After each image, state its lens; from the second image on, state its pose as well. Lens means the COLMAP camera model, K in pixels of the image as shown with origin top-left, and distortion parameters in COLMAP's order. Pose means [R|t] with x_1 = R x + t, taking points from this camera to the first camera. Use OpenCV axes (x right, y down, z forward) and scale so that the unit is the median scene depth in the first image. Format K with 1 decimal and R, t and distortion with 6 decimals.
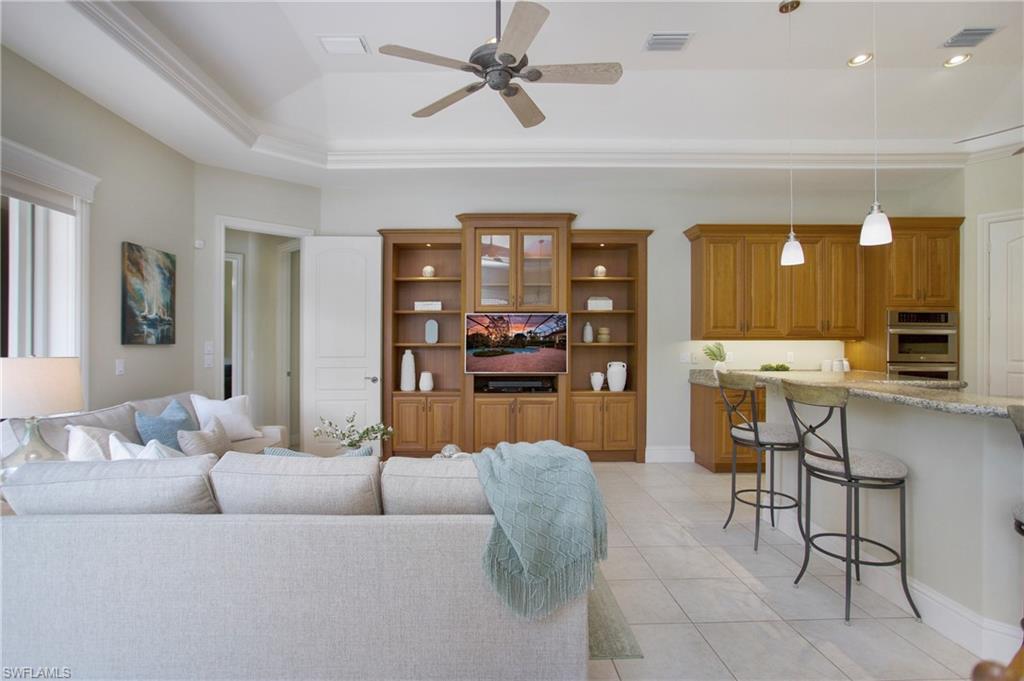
lens RADIAL K [[518.3, 0, 516.5], [0, 518.3, 335.9], [0, 0, 1]] dist [-0.030585, 0.011552]
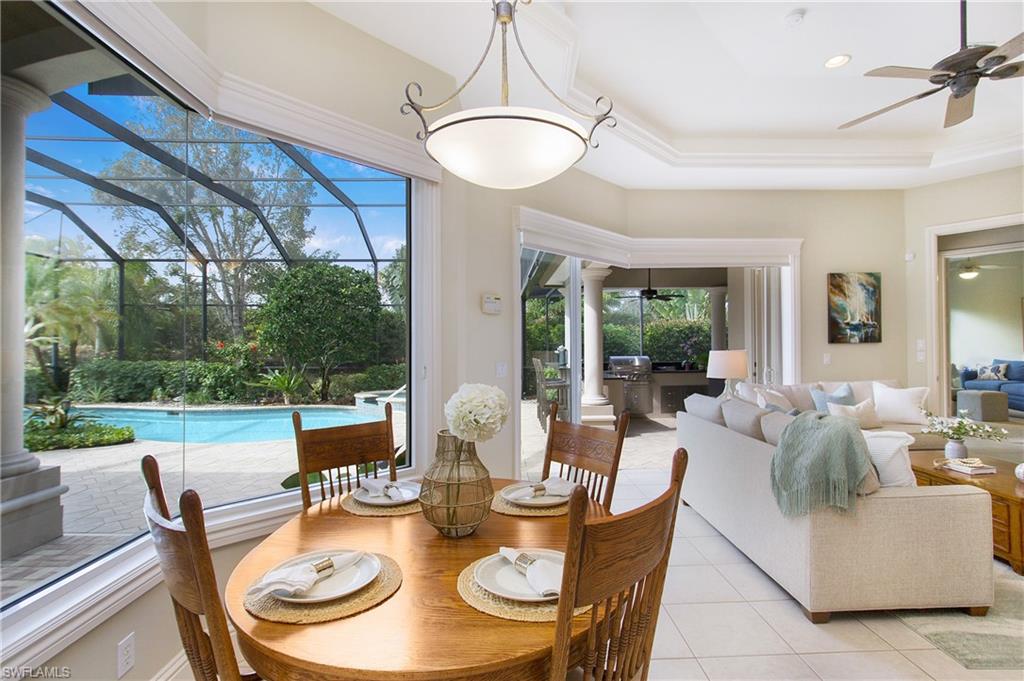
lens RADIAL K [[518.3, 0, 505.5], [0, 518.3, 341.0], [0, 0, 1]] dist [-0.030585, 0.011552]
pose [[0.003259, -0.002640, -0.999991, 0.633179], [0.021247, 0.999771, -0.002570, -0.005086], [0.999769, -0.021239, 0.003315, 0.067265]]
